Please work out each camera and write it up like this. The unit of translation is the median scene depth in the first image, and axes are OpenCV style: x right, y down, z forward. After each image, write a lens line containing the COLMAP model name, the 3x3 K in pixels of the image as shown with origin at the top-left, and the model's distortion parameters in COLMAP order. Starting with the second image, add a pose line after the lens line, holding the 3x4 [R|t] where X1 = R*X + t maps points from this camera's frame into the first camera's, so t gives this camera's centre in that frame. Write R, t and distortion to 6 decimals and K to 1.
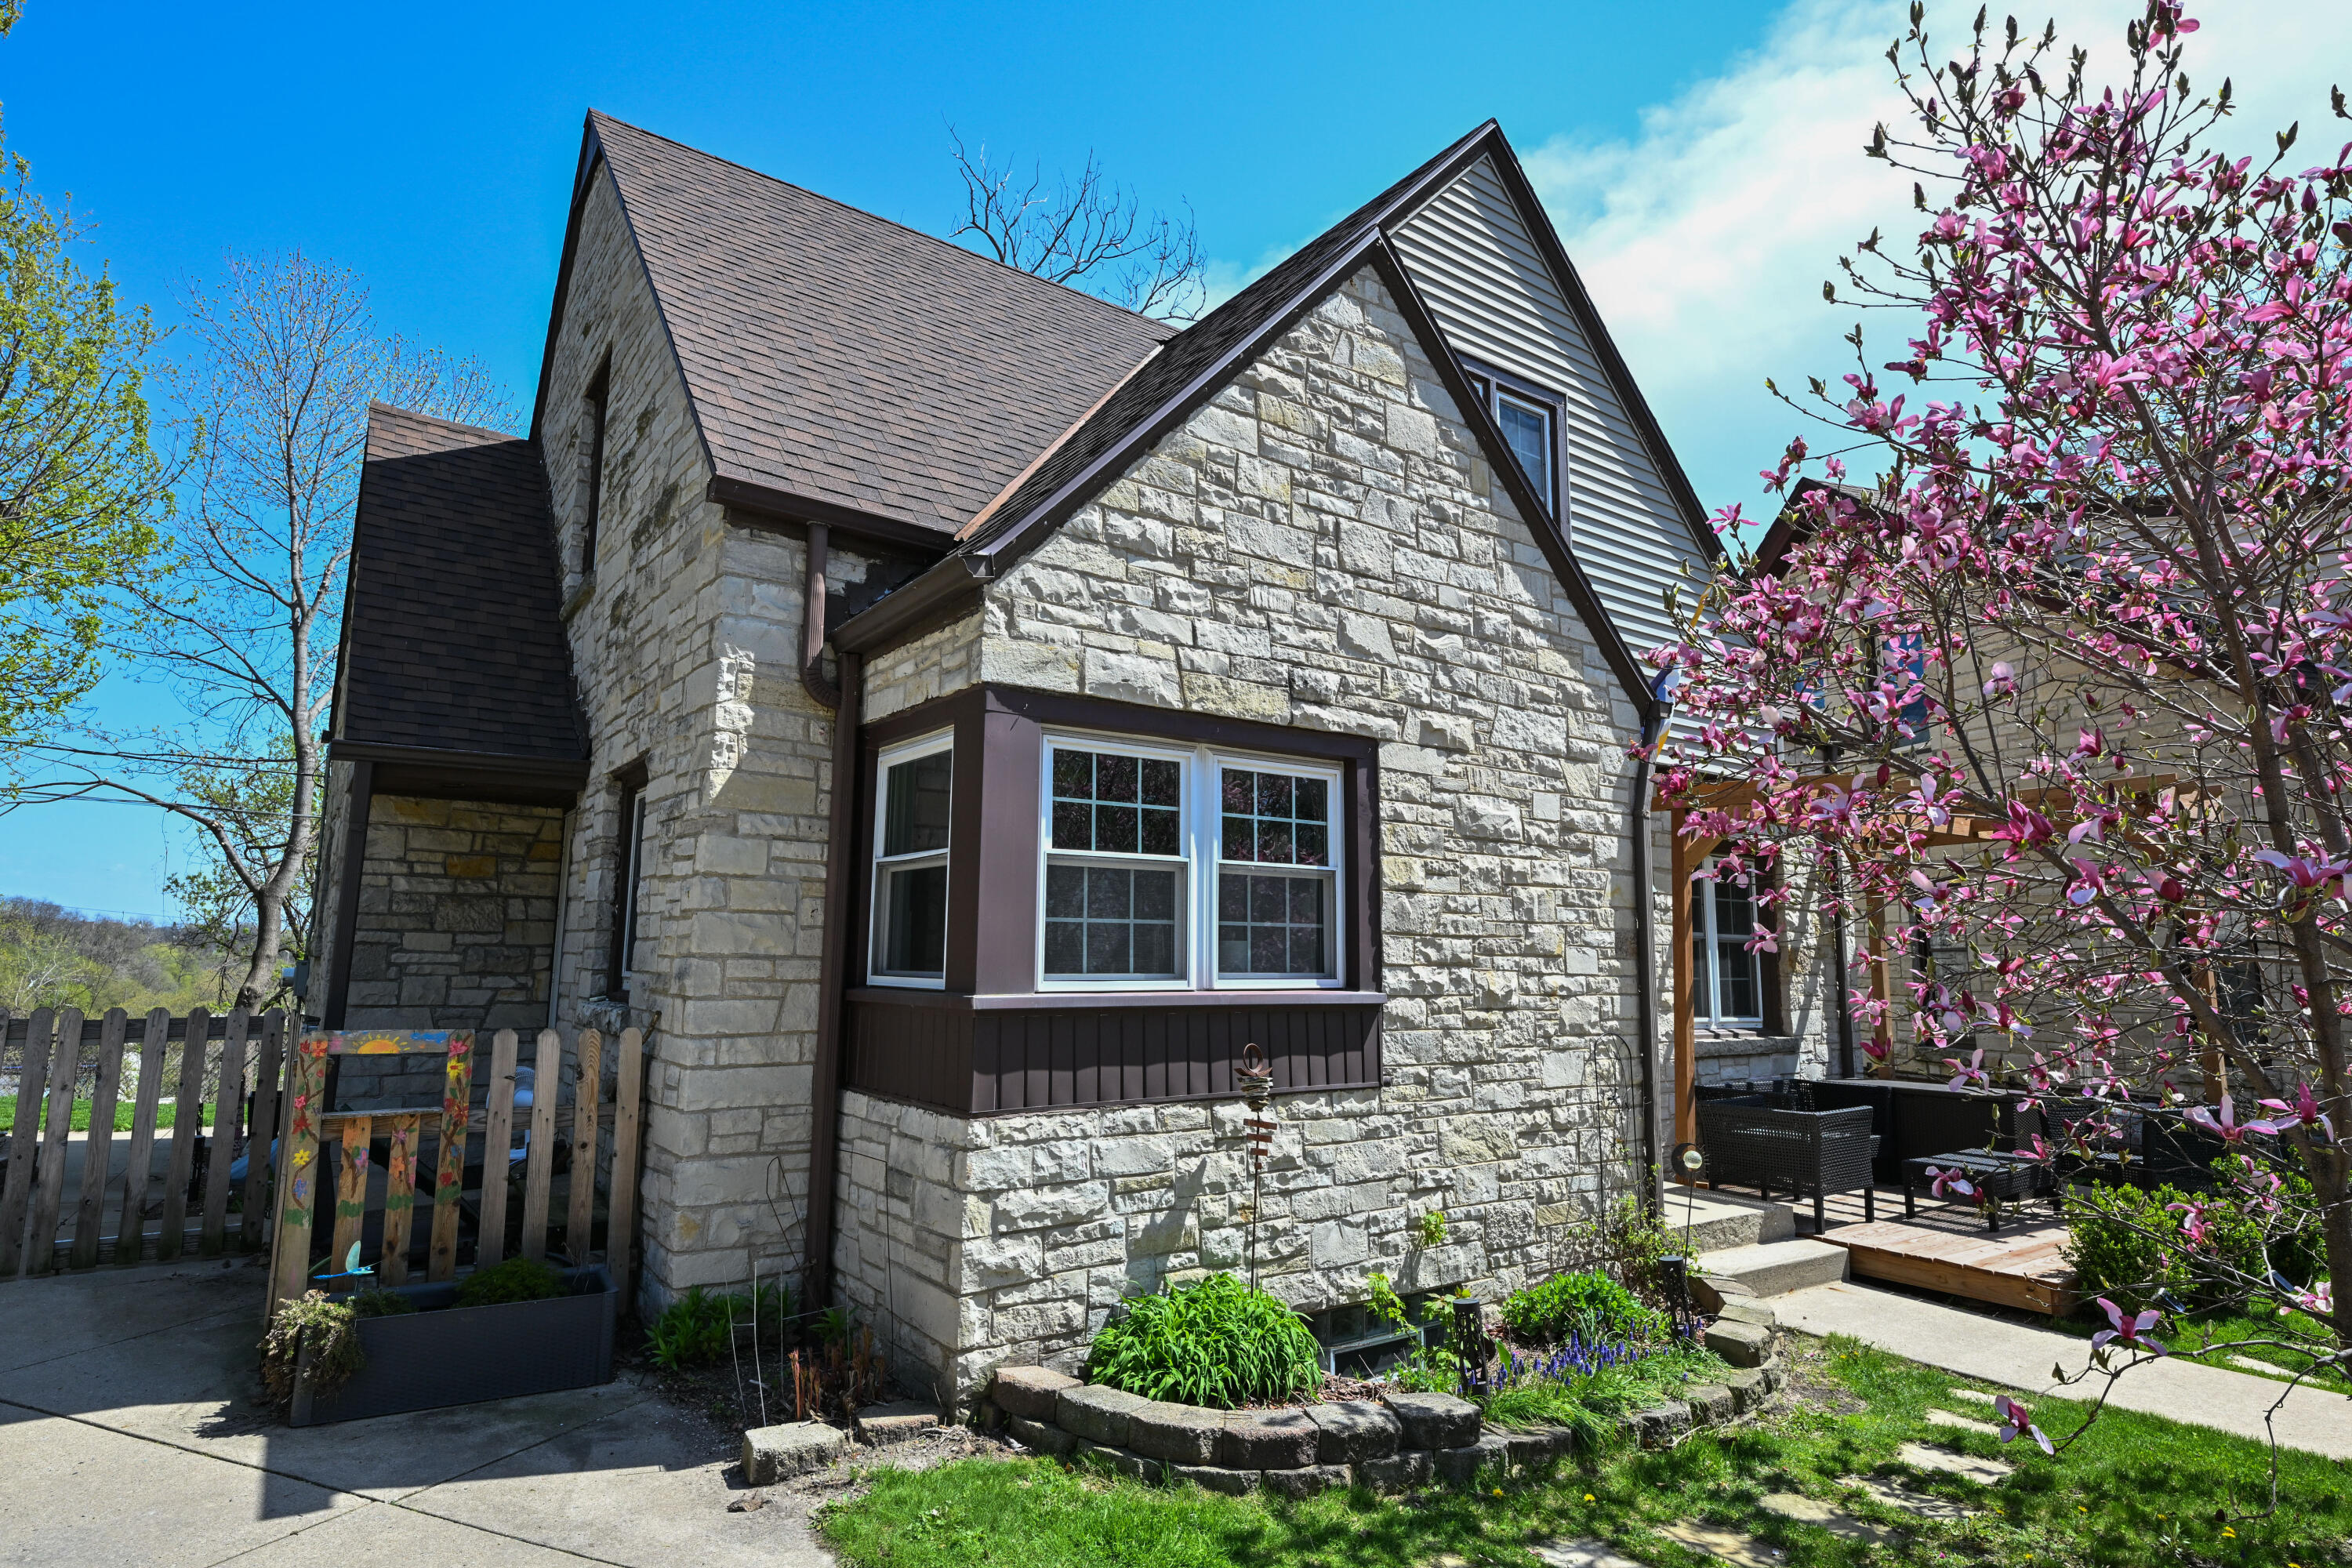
lens RADIAL K [[1249.8, 0, 1171.5], [0, 1249.8, 780.0], [0, 0, 1]] dist [-0.000948, -0.000299]
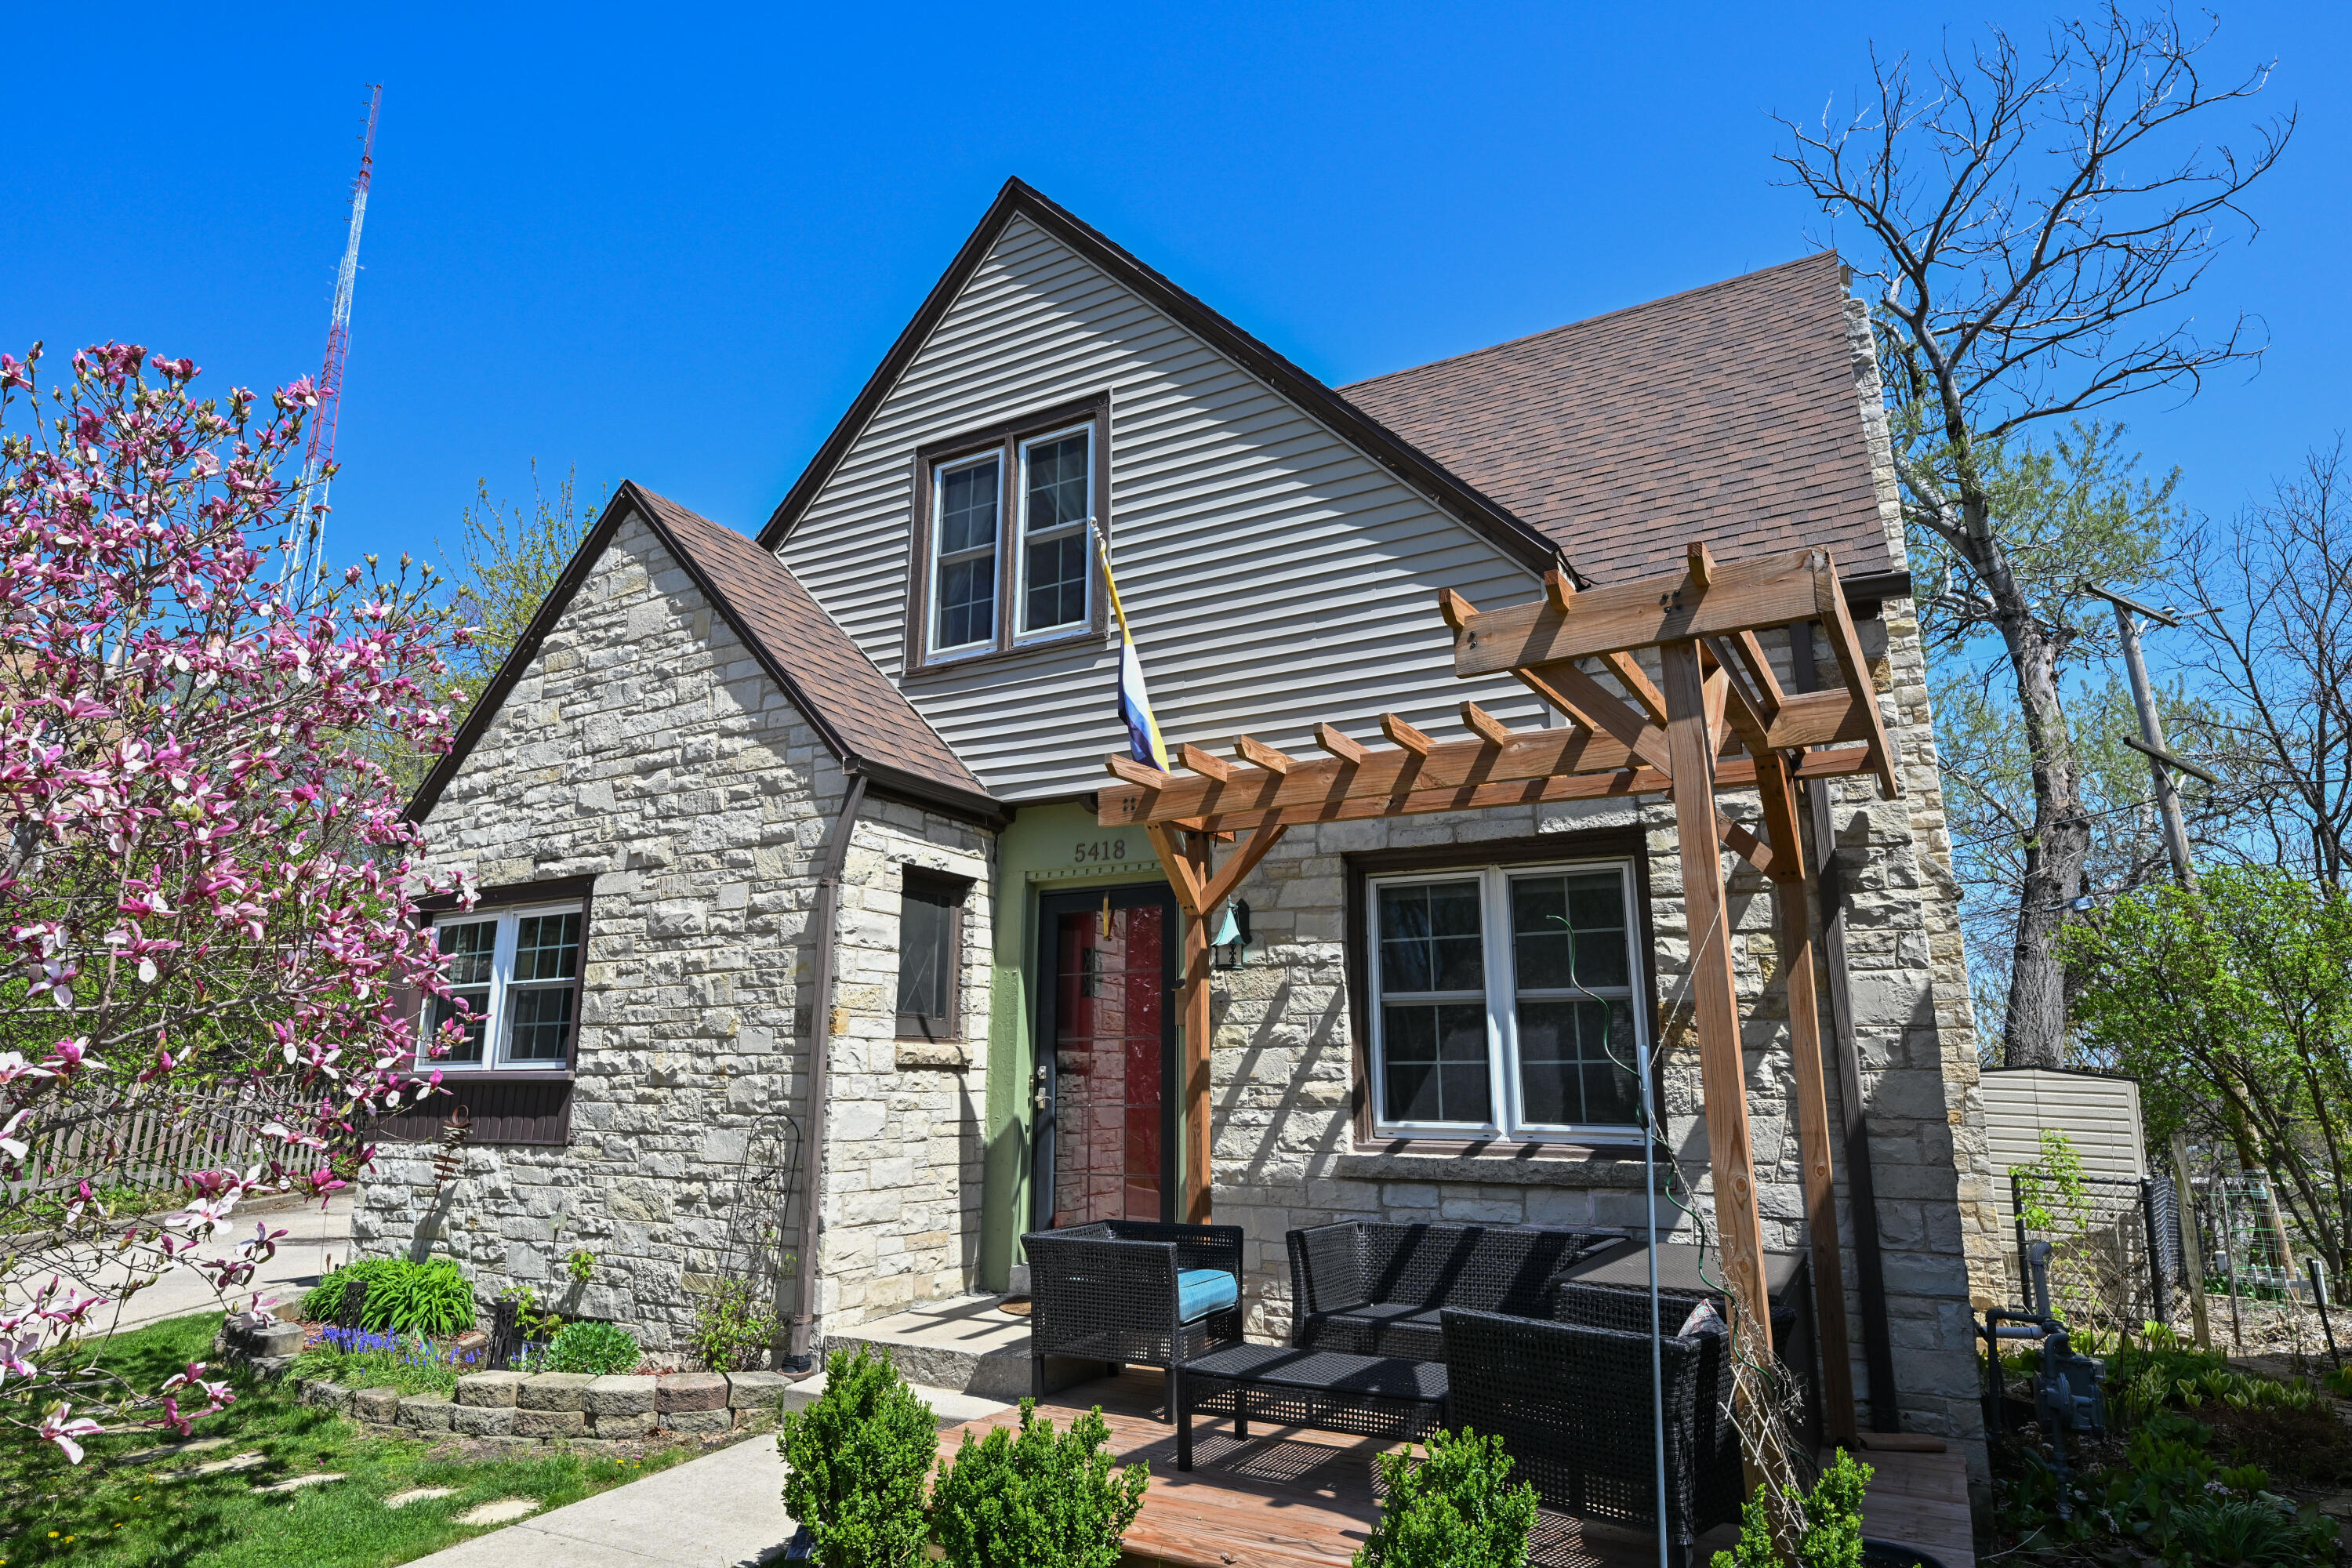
lens RADIAL K [[1311.8, 0, 1176.0], [0, 1311.8, 784.0], [0, 0, 1]] dist [-0.002054, -0.000109]
pose [[0.426152, -0.216876, -0.878271, 1.644925], [0.132794, 0.975319, -0.176406, 0.197024], [0.894852, -0.041453, 0.444434, 0.944343]]
